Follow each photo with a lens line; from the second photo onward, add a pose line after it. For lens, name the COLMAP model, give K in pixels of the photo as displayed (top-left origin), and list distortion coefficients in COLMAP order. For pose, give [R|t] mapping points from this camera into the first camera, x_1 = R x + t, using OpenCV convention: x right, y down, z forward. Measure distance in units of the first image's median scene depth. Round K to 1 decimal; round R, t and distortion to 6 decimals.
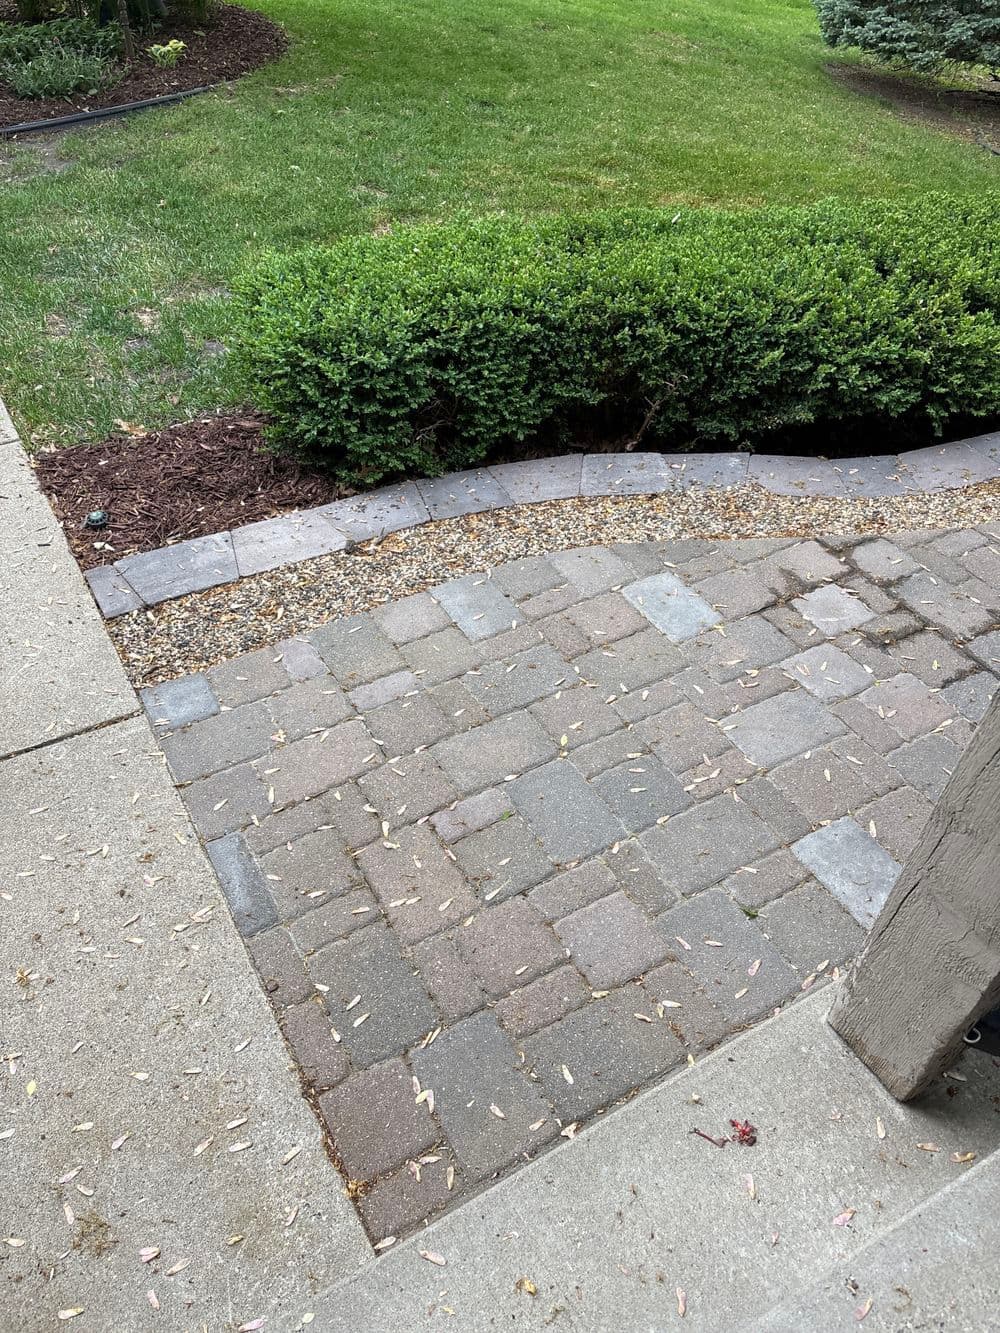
lens RADIAL K [[1020.2, 0, 503.2], [0, 1020.2, 663.2], [0, 0, 1]] dist [0.046775, -0.051296]
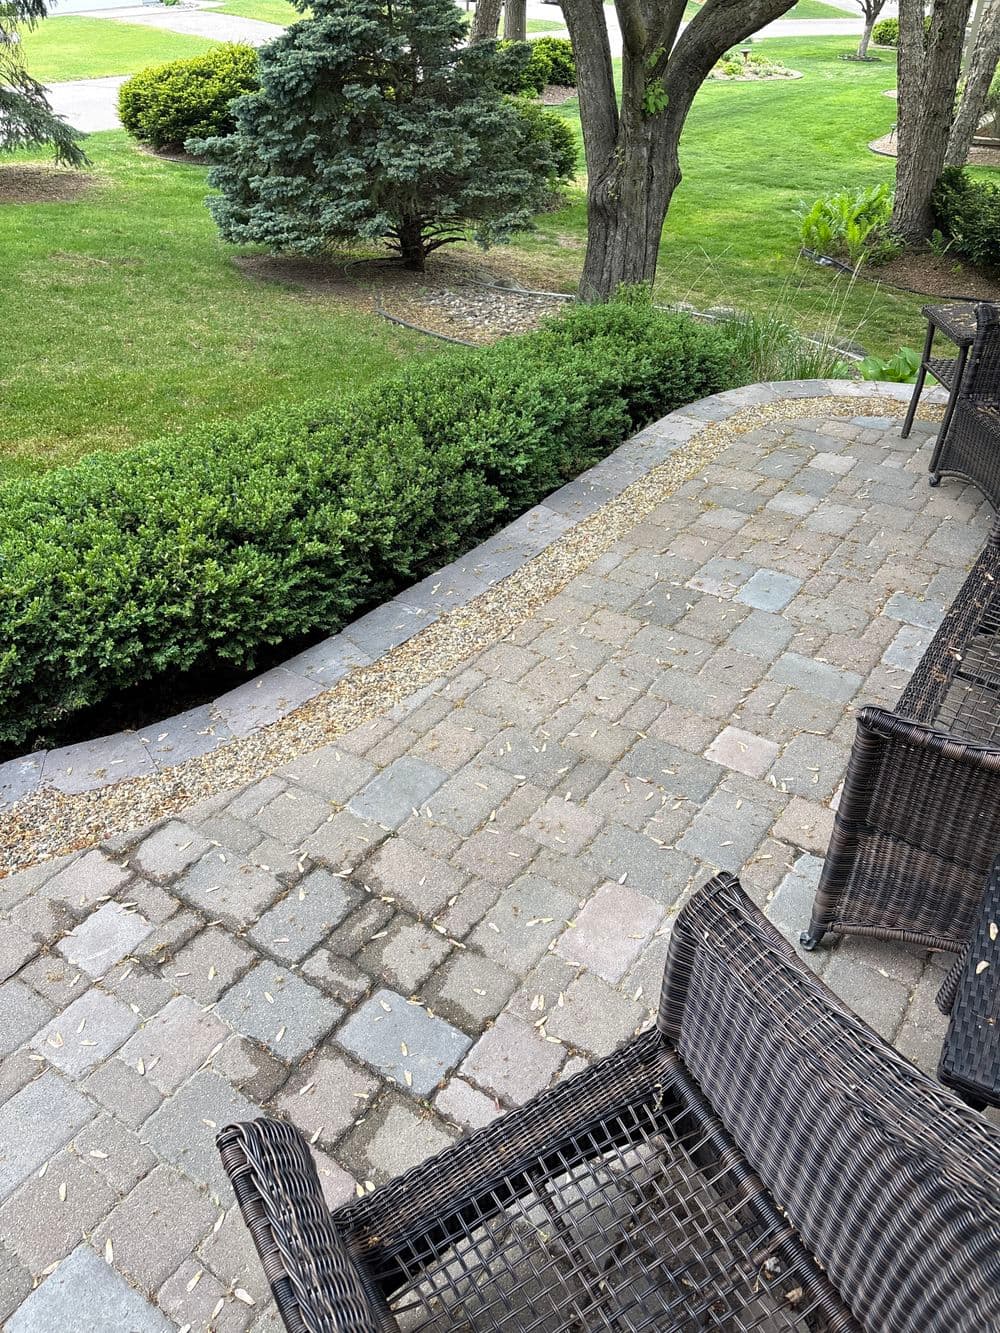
lens RADIAL K [[1020.2, 0, 508.9], [0, 1020.2, 662.7], [0, 0, 1]] dist [0.046775, -0.051296]
pose [[0.901083, -0.287929, 0.324264, 0.423446], [0.327986, 0.941679, -0.075267, -0.096427], [-0.283681, 0.174176, 0.942968, 0.032002]]
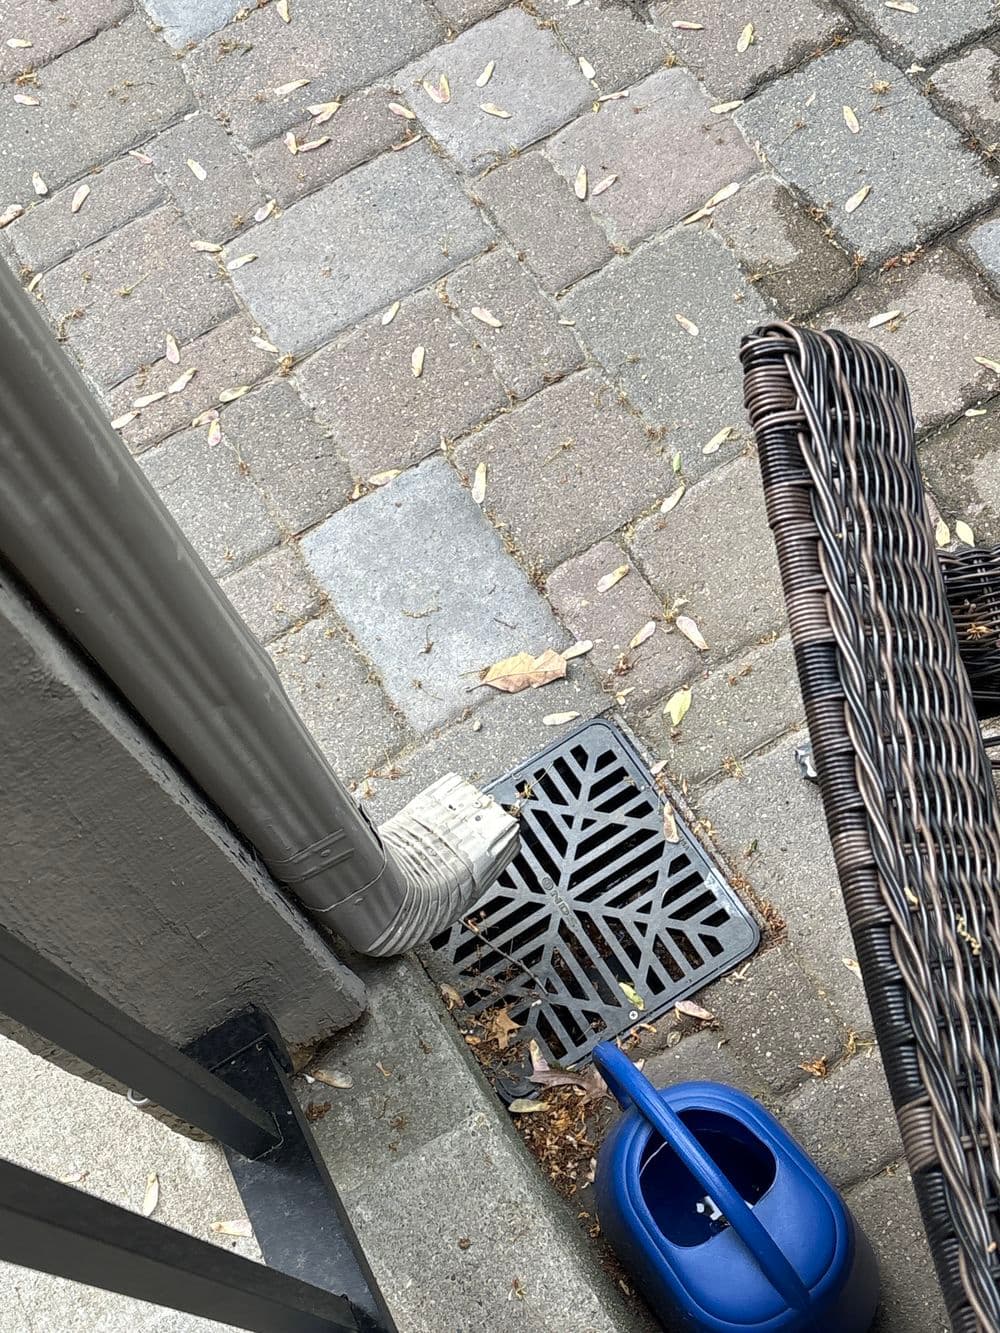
lens RADIAL K [[1982.4, 0, 493.7], [0, 1982.4, 672.6], [0, 0, 1]] dist [0.065144, 0.000000]
pose [[0.986596, -0.080701, -0.141832, 0.396707], [0.128224, 0.920978, 0.367911, -0.070598], [0.100933, -0.381165, 0.918981, 0.123903]]
